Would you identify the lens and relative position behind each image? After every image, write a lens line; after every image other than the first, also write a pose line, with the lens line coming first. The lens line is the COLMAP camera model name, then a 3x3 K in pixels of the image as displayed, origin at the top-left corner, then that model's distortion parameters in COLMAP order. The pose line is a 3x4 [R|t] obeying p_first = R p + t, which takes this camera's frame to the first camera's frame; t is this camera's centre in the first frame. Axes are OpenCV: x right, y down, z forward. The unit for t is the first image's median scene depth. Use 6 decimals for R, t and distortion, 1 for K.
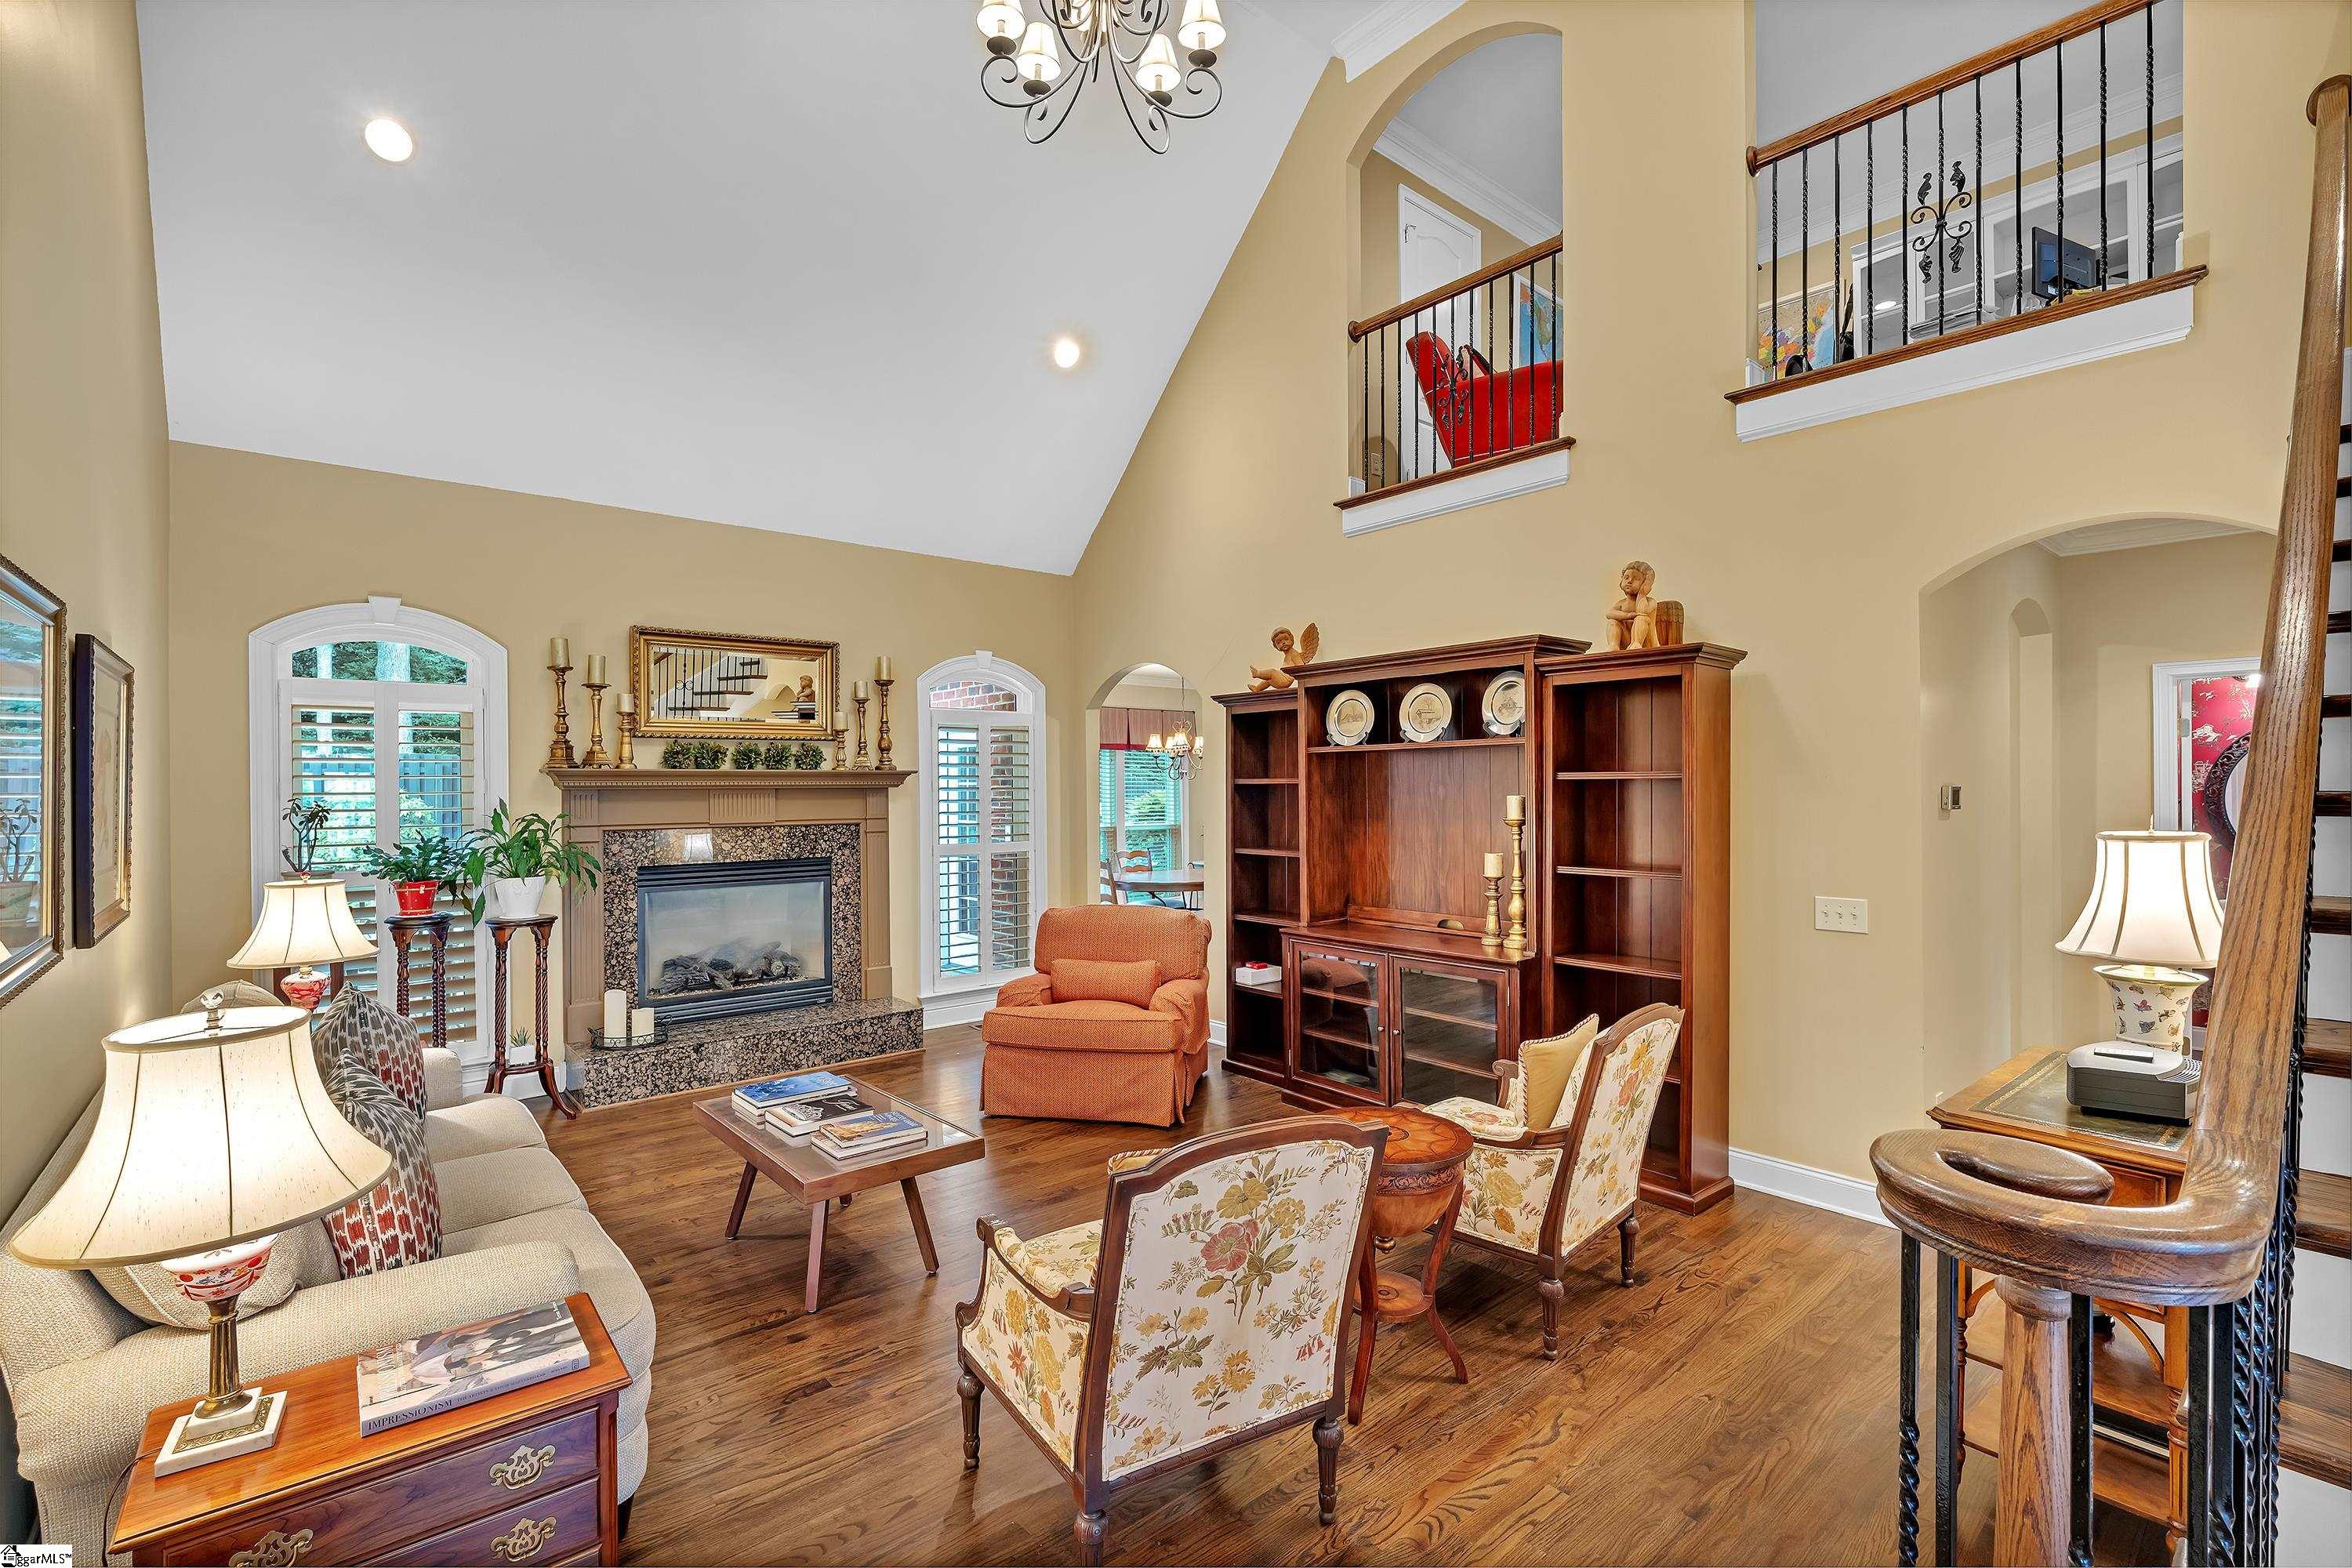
lens RADIAL K [[1031.6, 0, 1190.2], [0, 1031.6, 784.9], [0, 0, 1]] dist [0.000538, -0.000170]
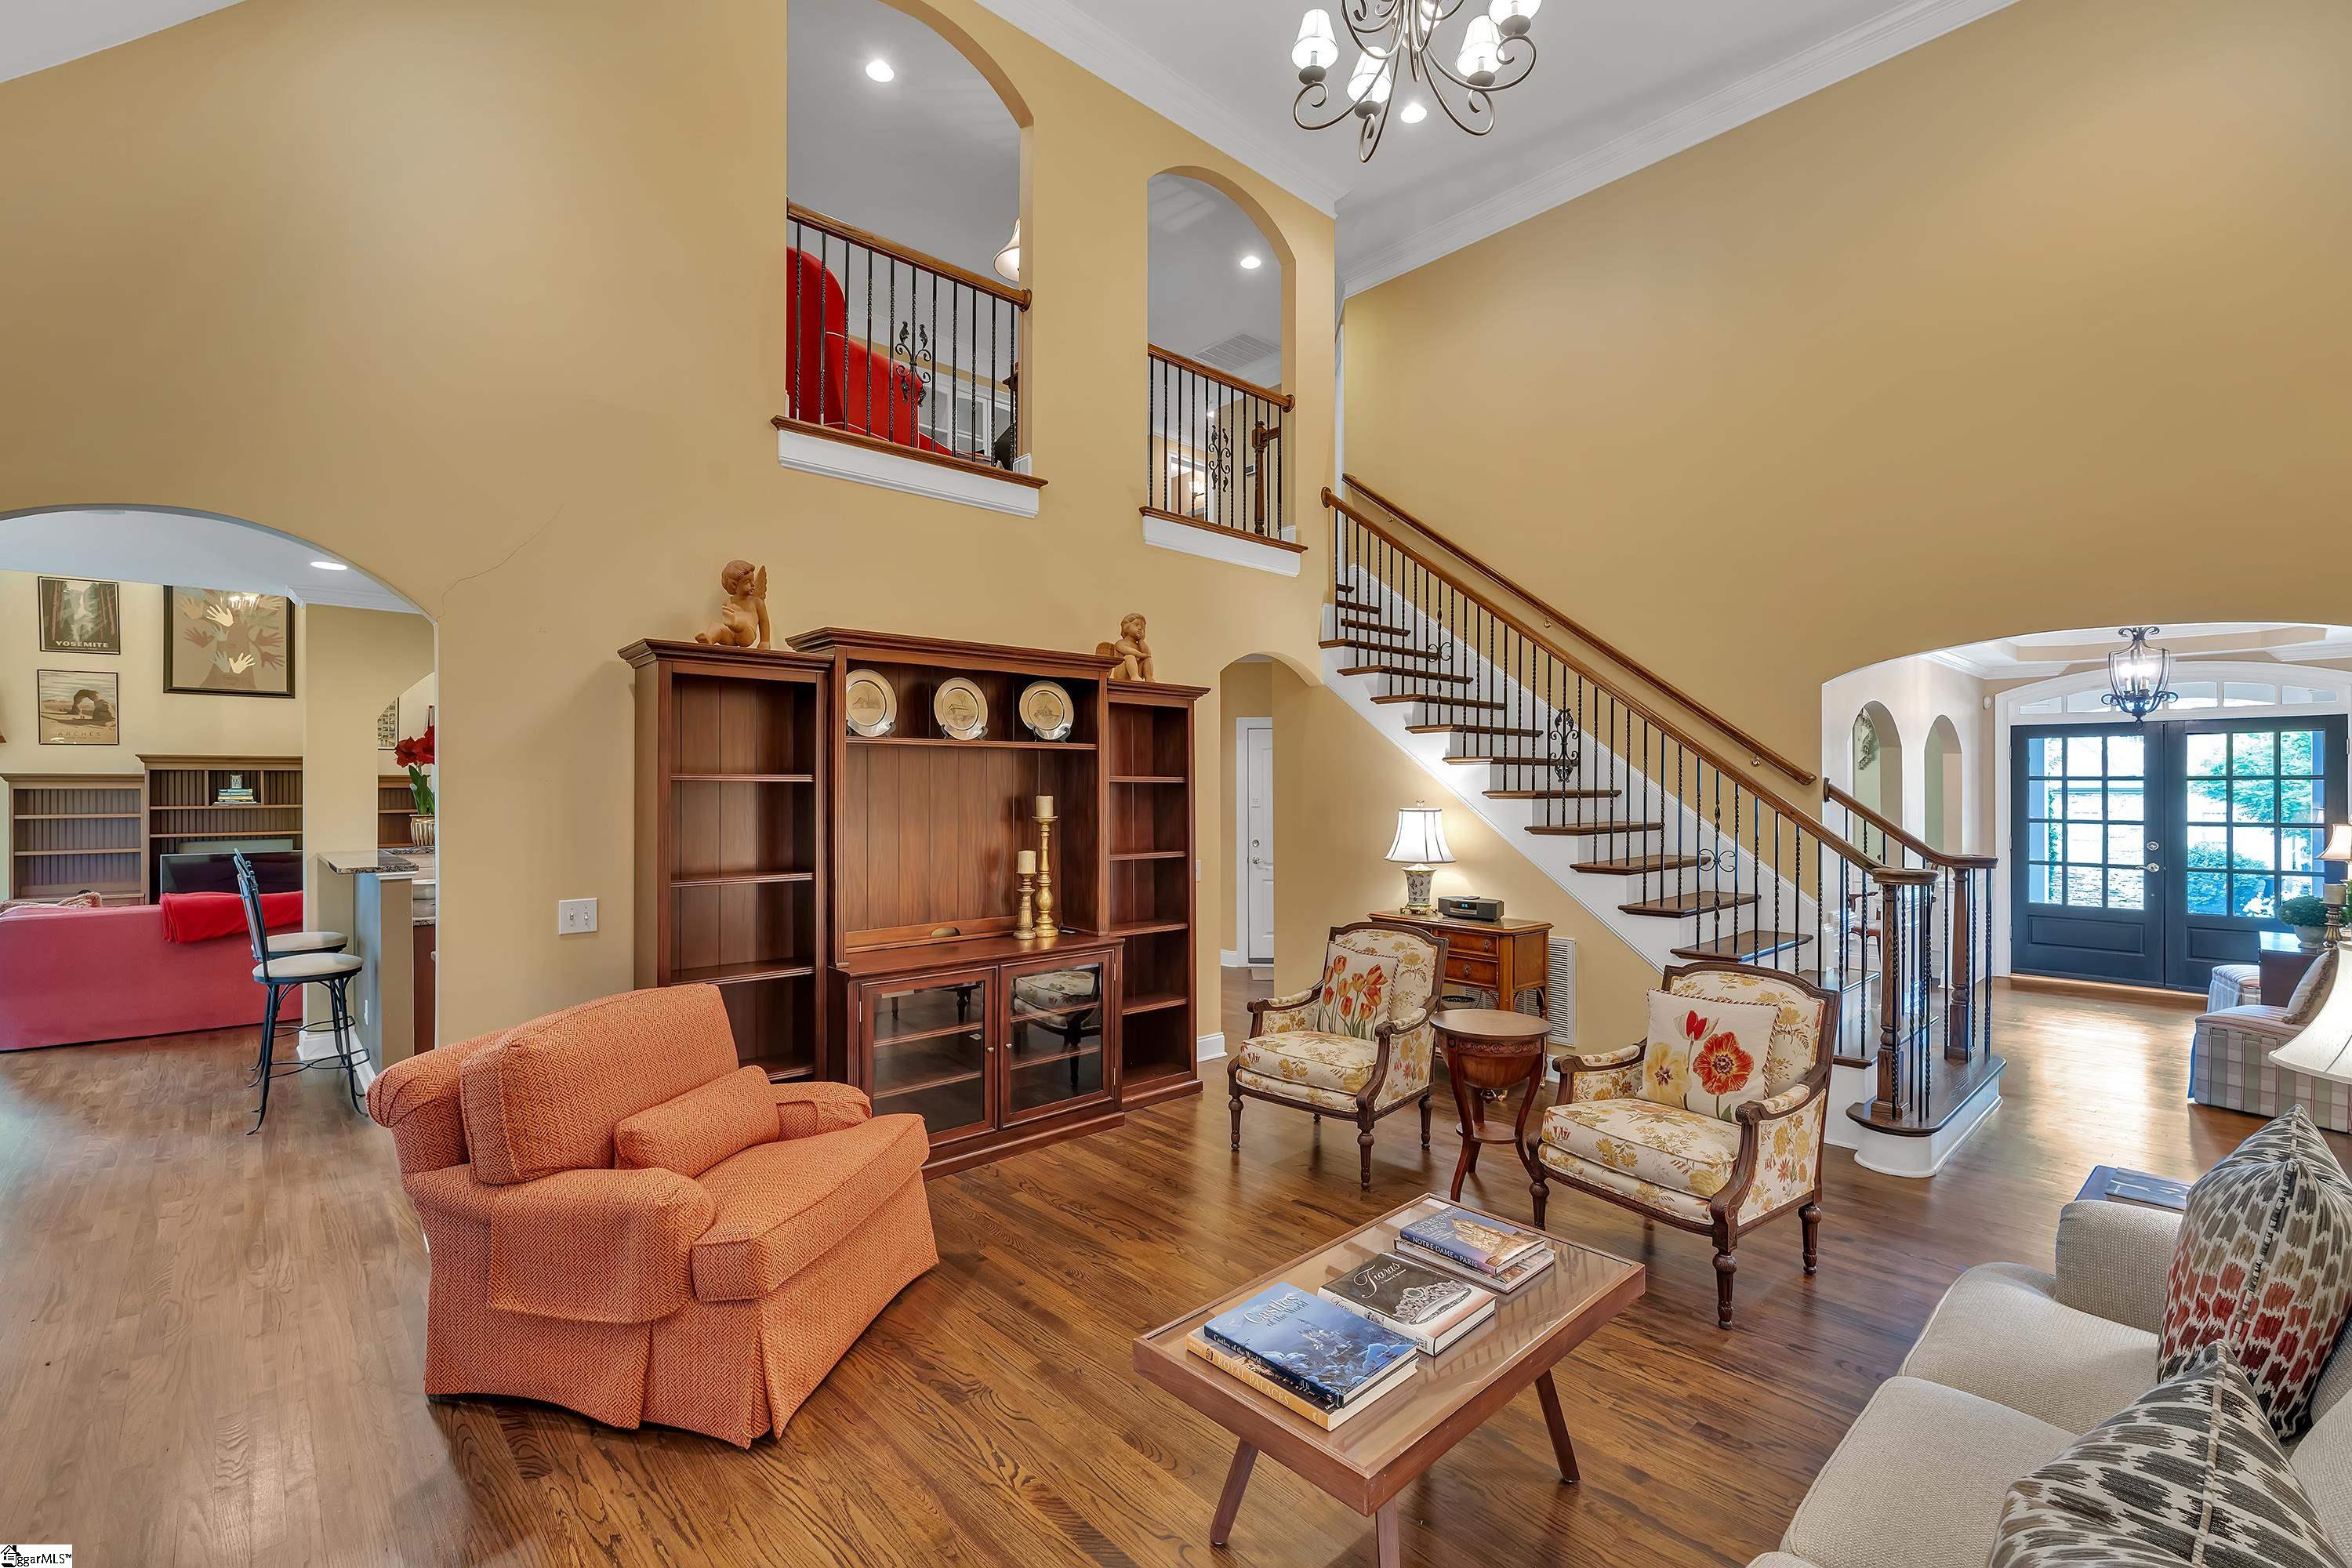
lens RADIAL K [[1031.6, 0, 1190.2], [0, 1031.6, 784.9], [0, 0, 1]] dist [0.000538, -0.000170]
pose [[-0.041589, 0.007468, 0.999107, -0.755099], [0.007424, 0.999947, -0.007165, 0.007940], [-0.999107, 0.007119, -0.041643, 0.872154]]
